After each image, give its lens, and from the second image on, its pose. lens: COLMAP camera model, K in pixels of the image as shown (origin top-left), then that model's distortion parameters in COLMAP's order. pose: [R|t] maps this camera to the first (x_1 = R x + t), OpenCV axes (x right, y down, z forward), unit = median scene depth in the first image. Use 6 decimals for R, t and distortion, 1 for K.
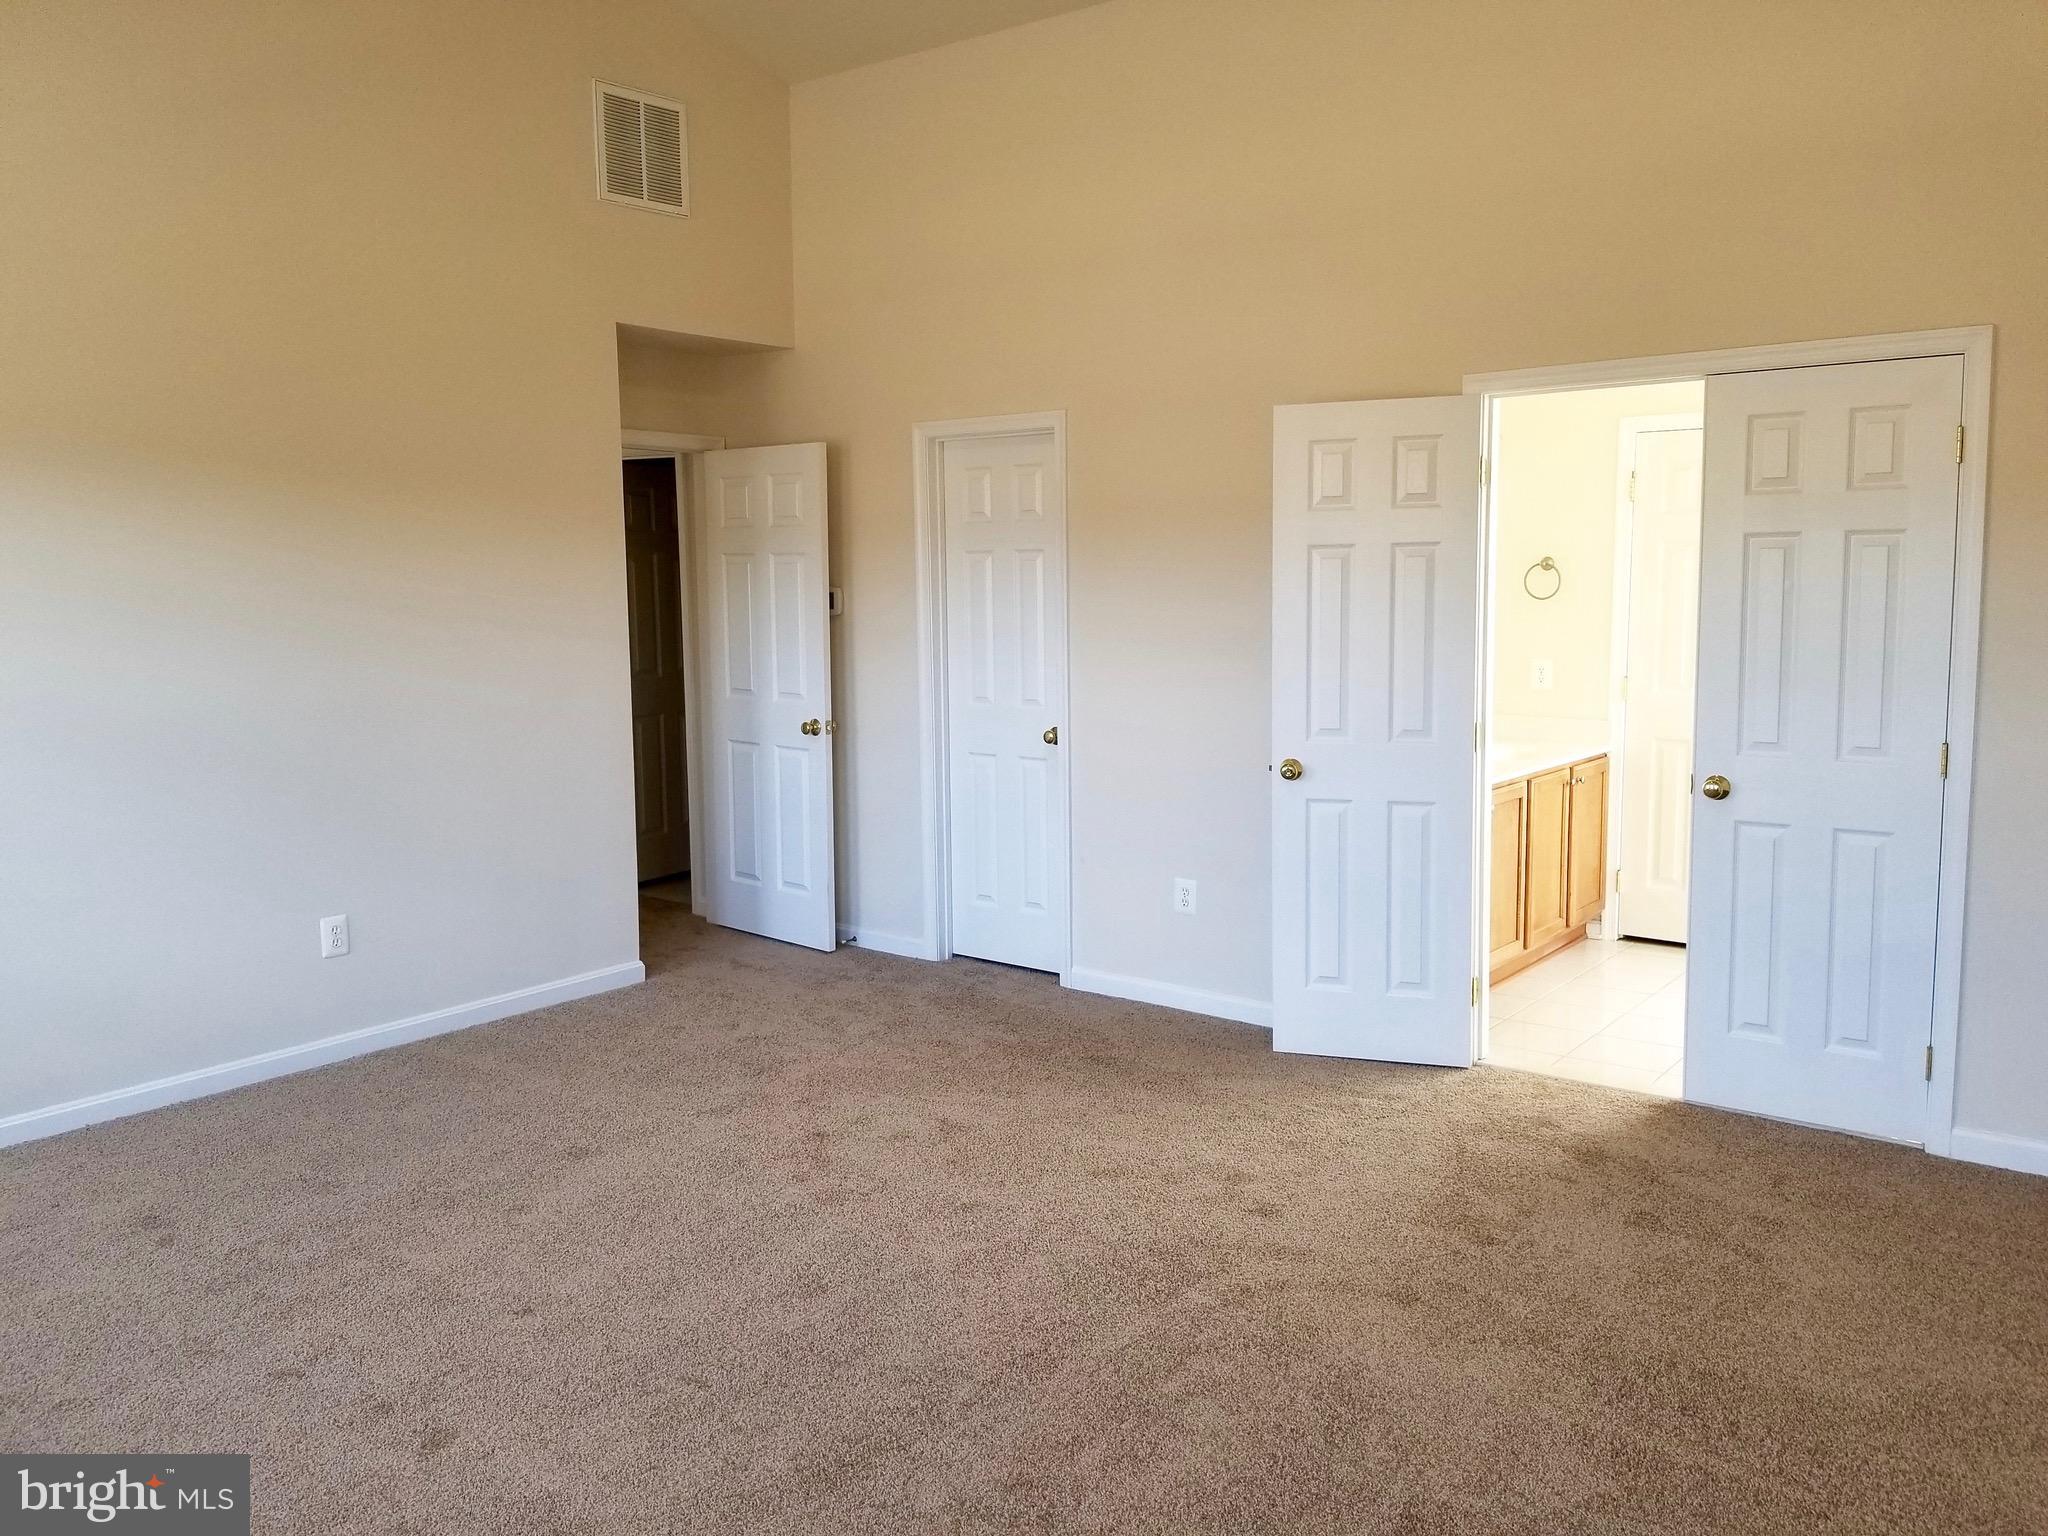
lens RADIAL K [[1625.2, 0, 1024.0], [0, 1625.2, 768.0], [0, 0, 1]] dist [0.080244, -0.136134]
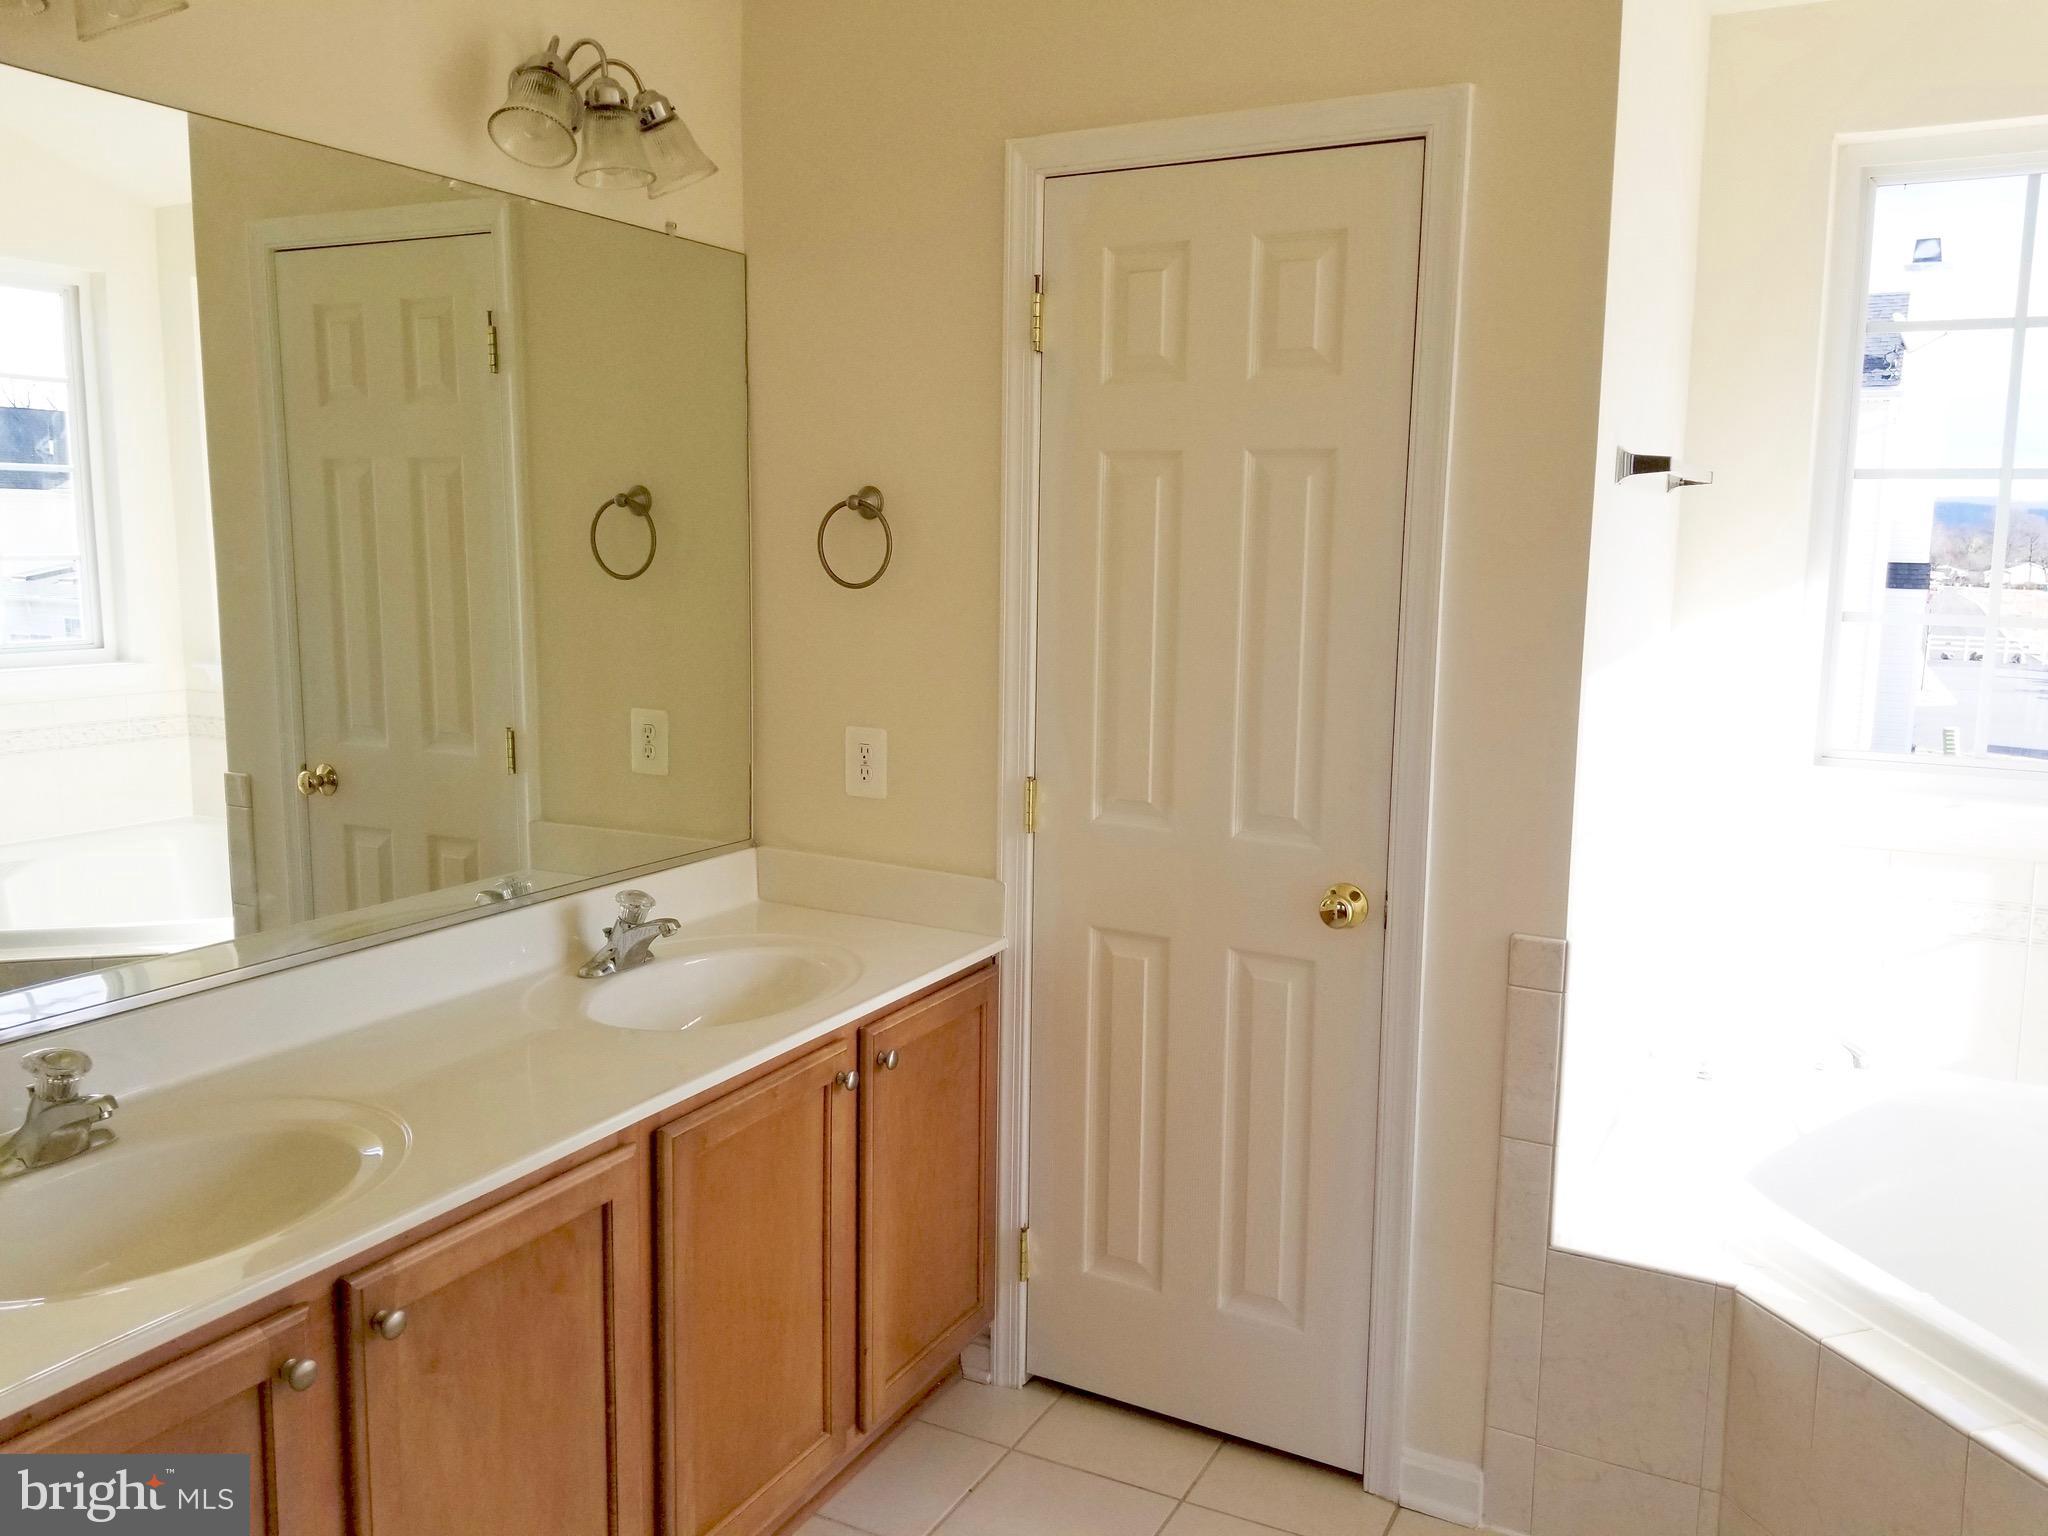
lens RADIAL K [[1625.2, 0, 1024.0], [0, 1625.2, 768.0], [0, 0, 1]] dist [0.080244, -0.136134]
pose [[0.988559, -0.009117, 0.150561, 0.299711], [0.003665, 0.999329, 0.036449, -0.072628], [-0.150792, -0.035480, 0.987929, 0.584528]]
